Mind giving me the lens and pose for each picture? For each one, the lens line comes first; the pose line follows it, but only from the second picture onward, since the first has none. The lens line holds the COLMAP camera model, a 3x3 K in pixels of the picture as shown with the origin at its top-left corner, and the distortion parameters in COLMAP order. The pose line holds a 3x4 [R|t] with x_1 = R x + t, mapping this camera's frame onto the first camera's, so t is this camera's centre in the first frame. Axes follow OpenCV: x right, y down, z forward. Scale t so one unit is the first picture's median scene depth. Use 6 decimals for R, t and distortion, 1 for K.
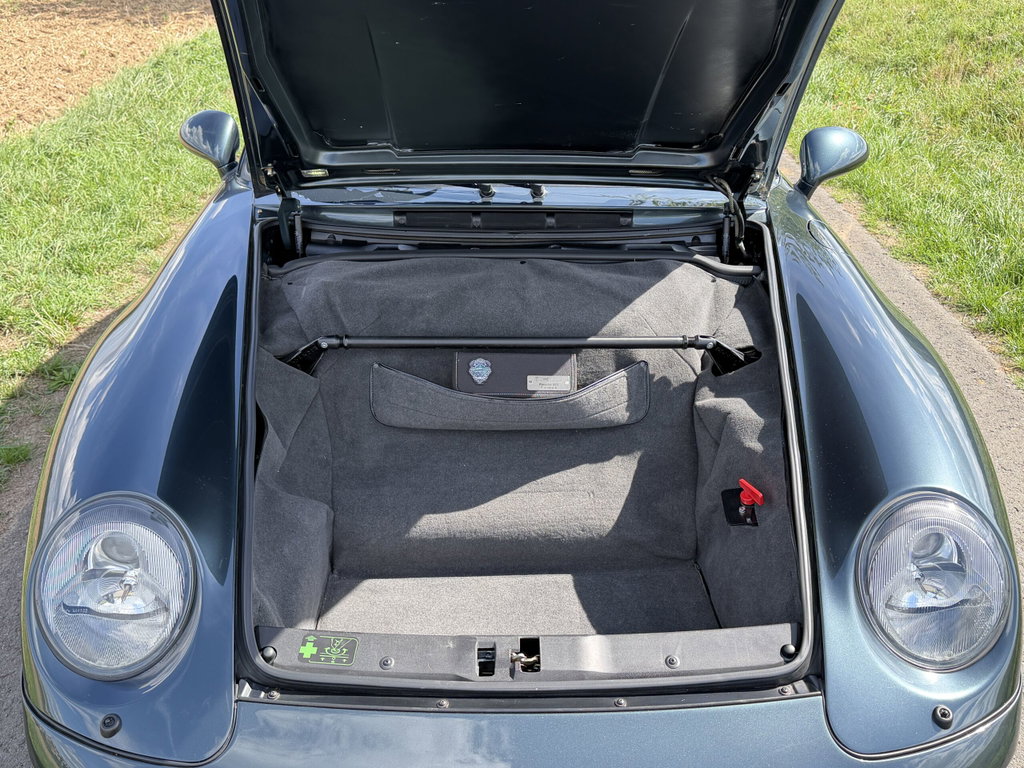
lens RADIAL K [[953.5, 0, 512.0], [0, 953.5, 384.0], [0, 0, 1]] dist [0.005115, -0.126744]
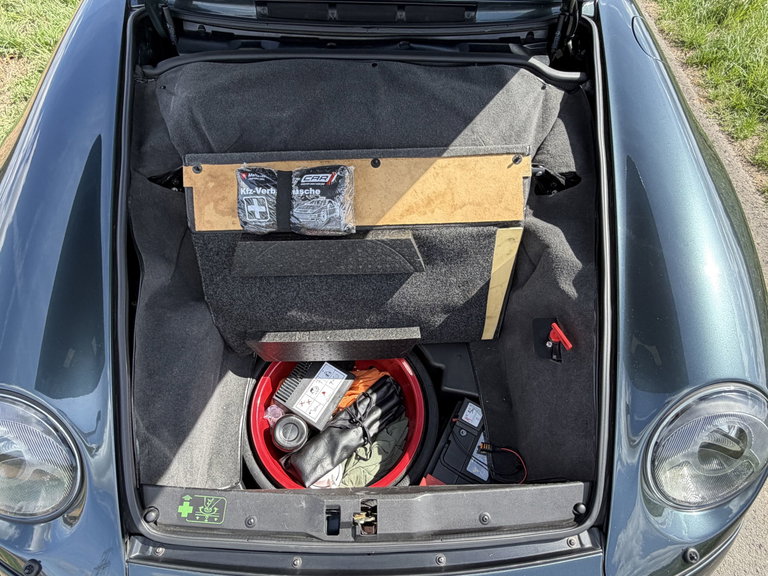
lens RADIAL K [[445.8, 0, 373.2], [0, 445.8, 288.3], [0, 0, 1]] dist [-0.022455, 0.000829]
pose [[0.999835, 0.015852, 0.008883, 0.010718], [-0.018168, 0.863757, 0.503580, -0.179898], [0.000310, -0.503658, 0.863903, 0.475094]]
